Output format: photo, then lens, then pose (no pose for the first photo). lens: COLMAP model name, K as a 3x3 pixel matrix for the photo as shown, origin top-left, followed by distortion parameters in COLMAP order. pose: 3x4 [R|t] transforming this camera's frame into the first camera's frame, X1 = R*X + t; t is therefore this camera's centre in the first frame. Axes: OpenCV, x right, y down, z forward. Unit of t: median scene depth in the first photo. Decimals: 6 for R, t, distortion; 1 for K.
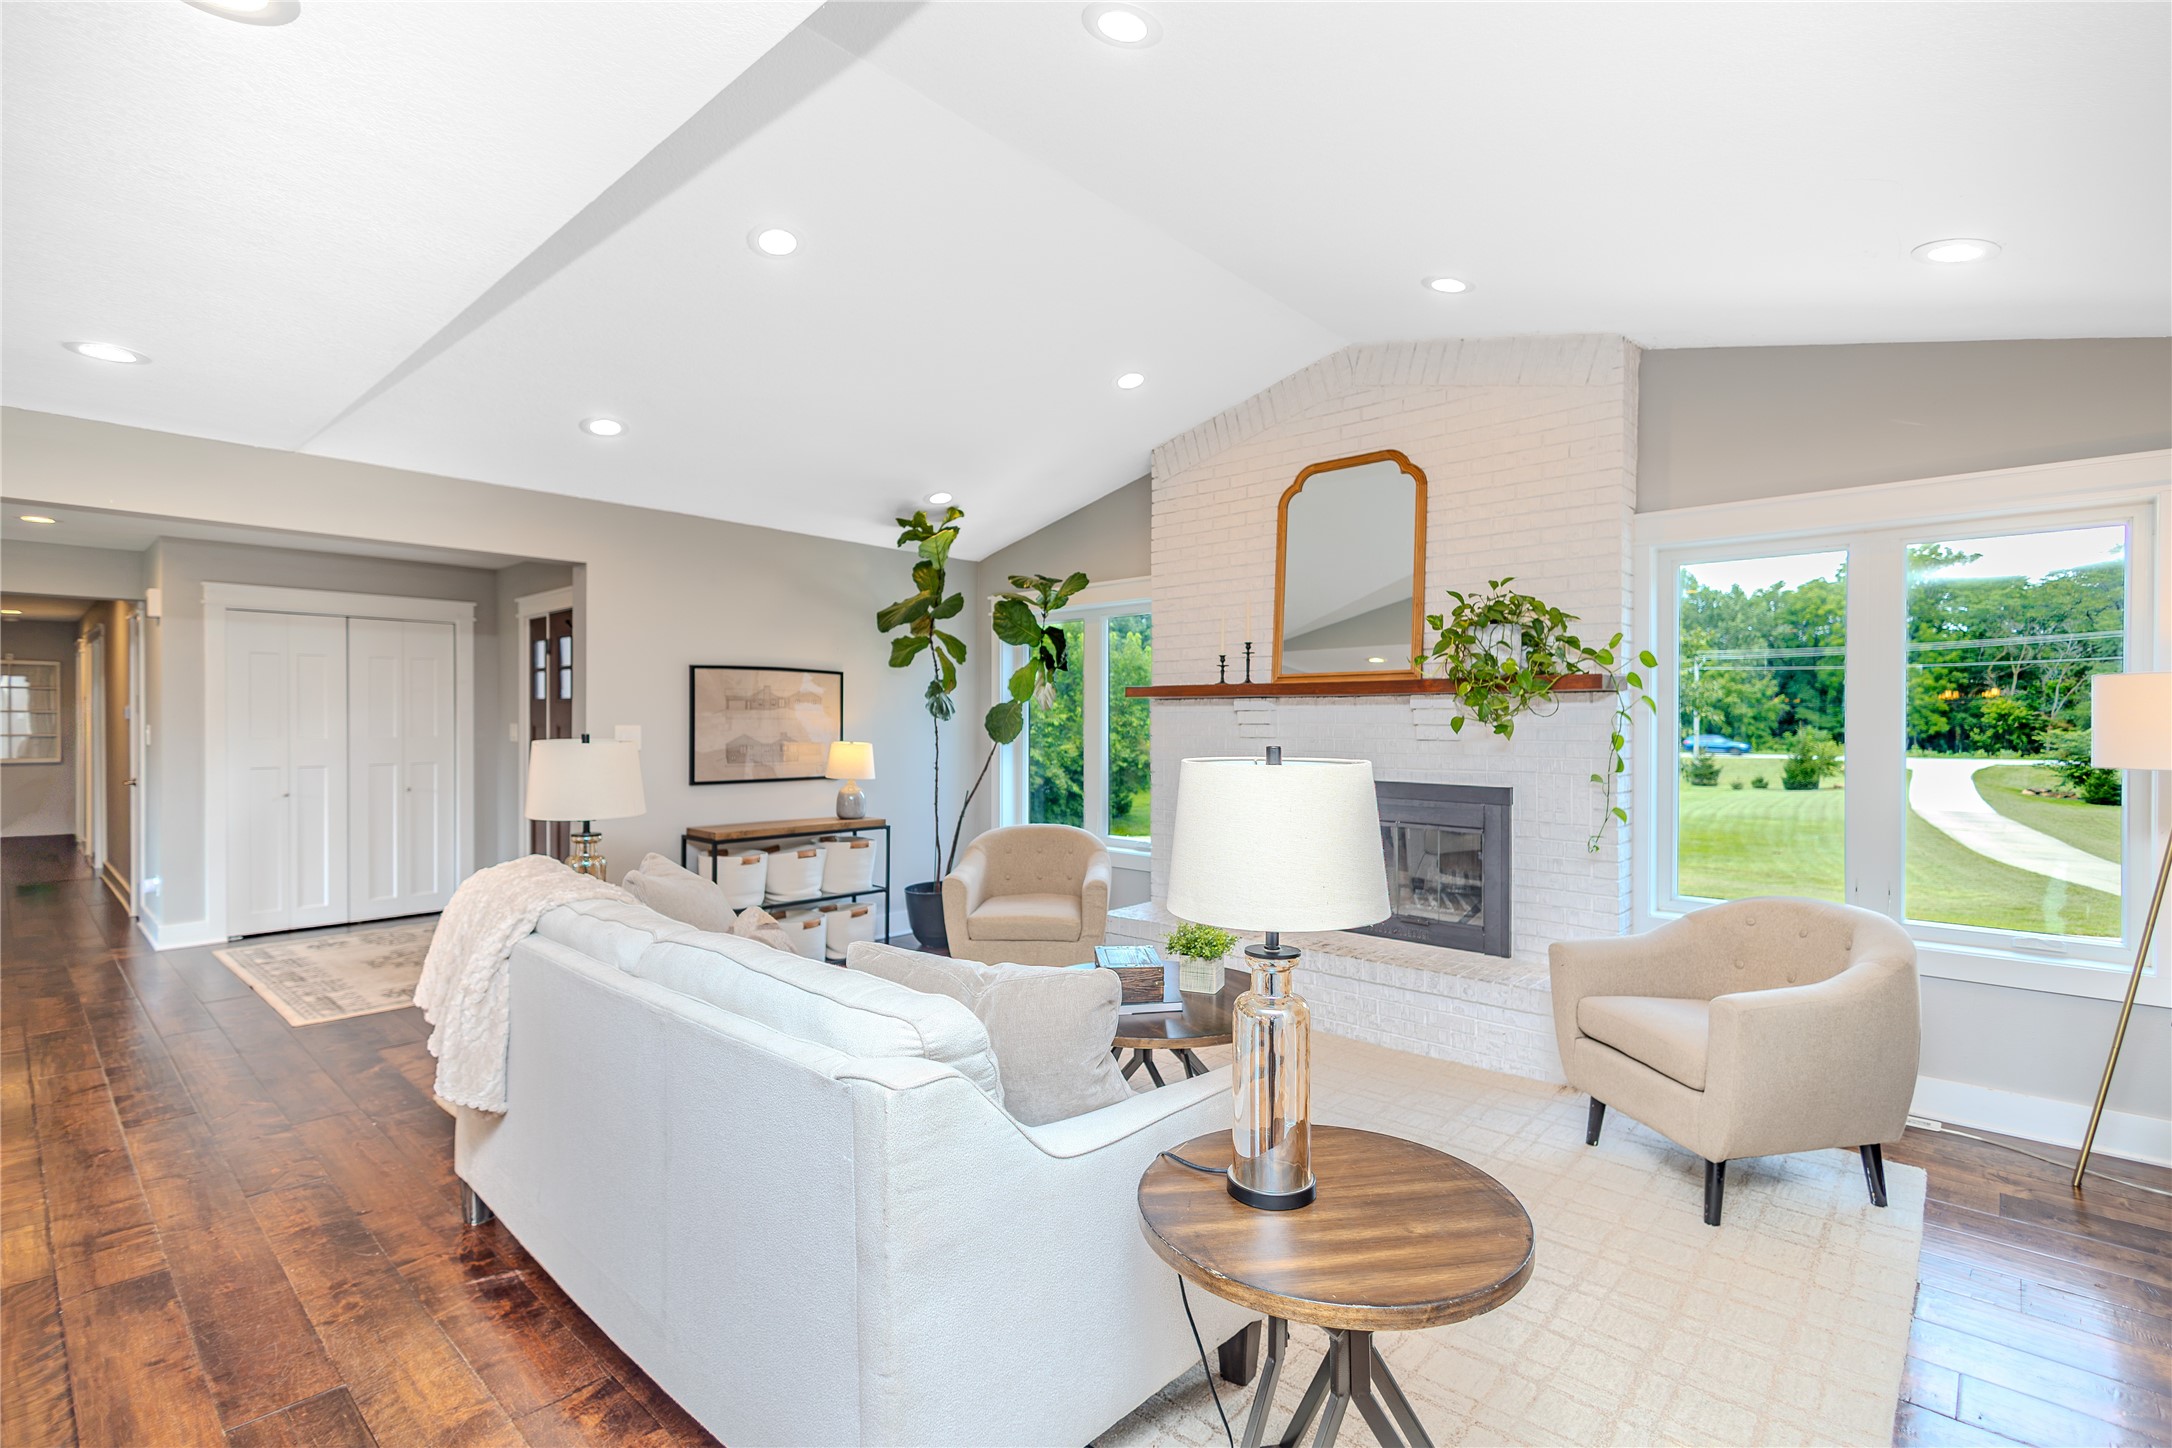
lens RADIAL K [[1003.2, 0, 1088.9], [0, 1003.2, 728.8], [0, 0, 1]] dist [0.009611, -0.000236]
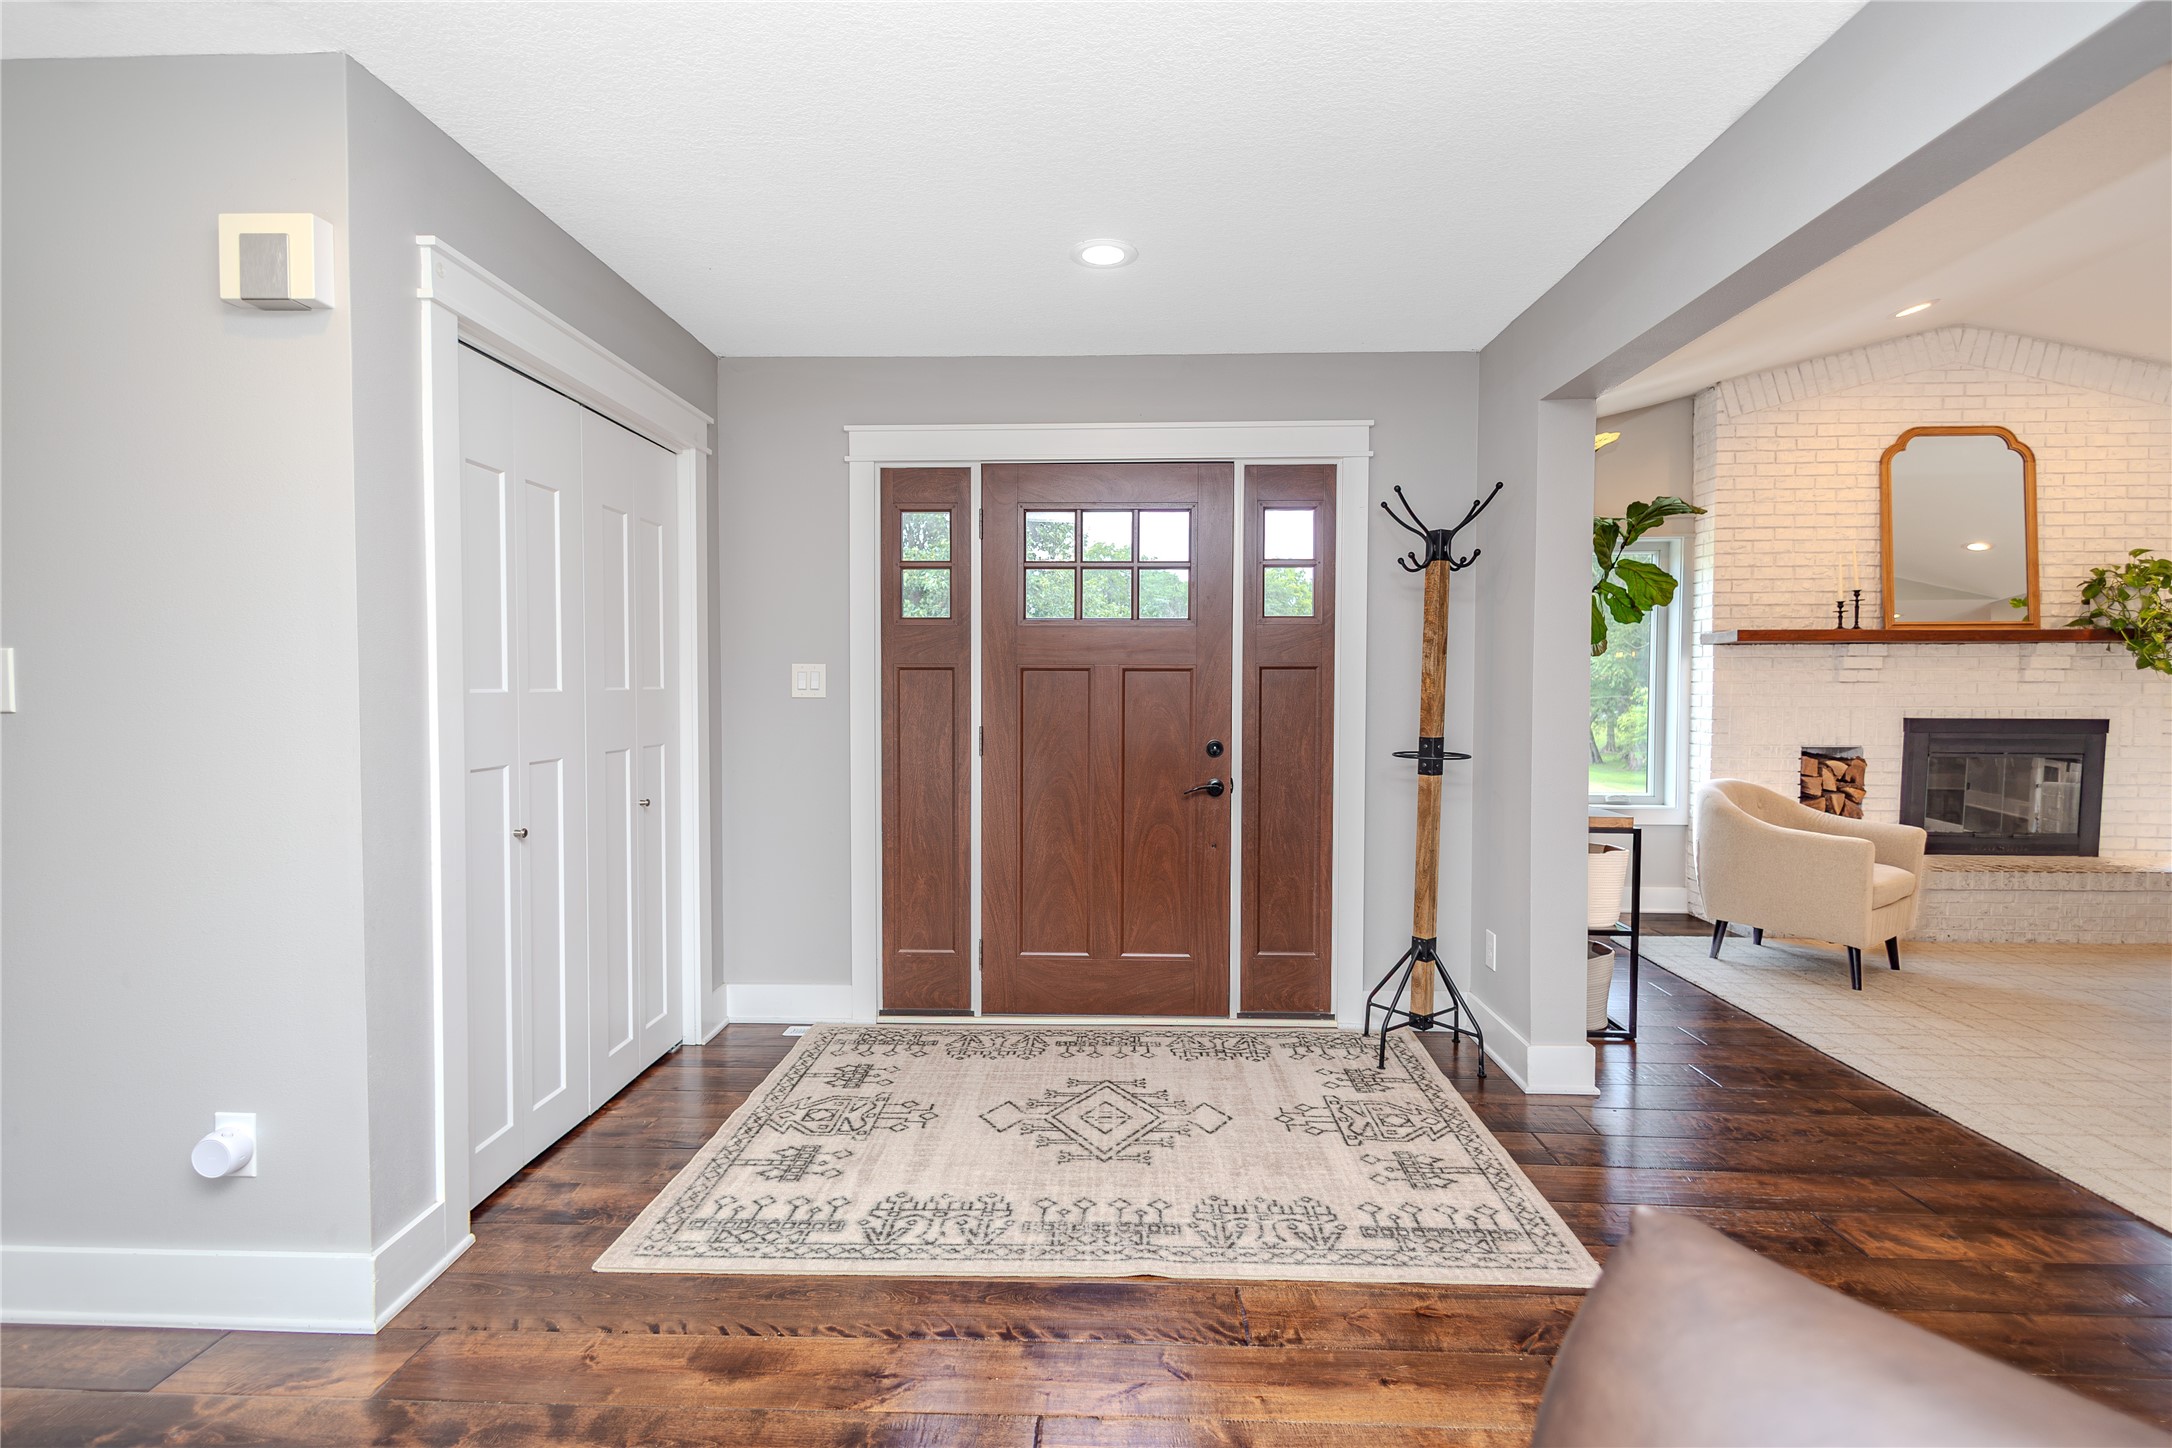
lens RADIAL K [[1003.2, 0, 1083.1], [0, 1003.2, 724.0], [0, 0, 1]] dist [0.009611, -0.000236]
pose [[0.767994, -0.023708, 0.640018, -1.133656], [0.005079, 0.999509, 0.030930, 0.016163], [-0.640437, -0.020504, 0.767737, 0.715250]]
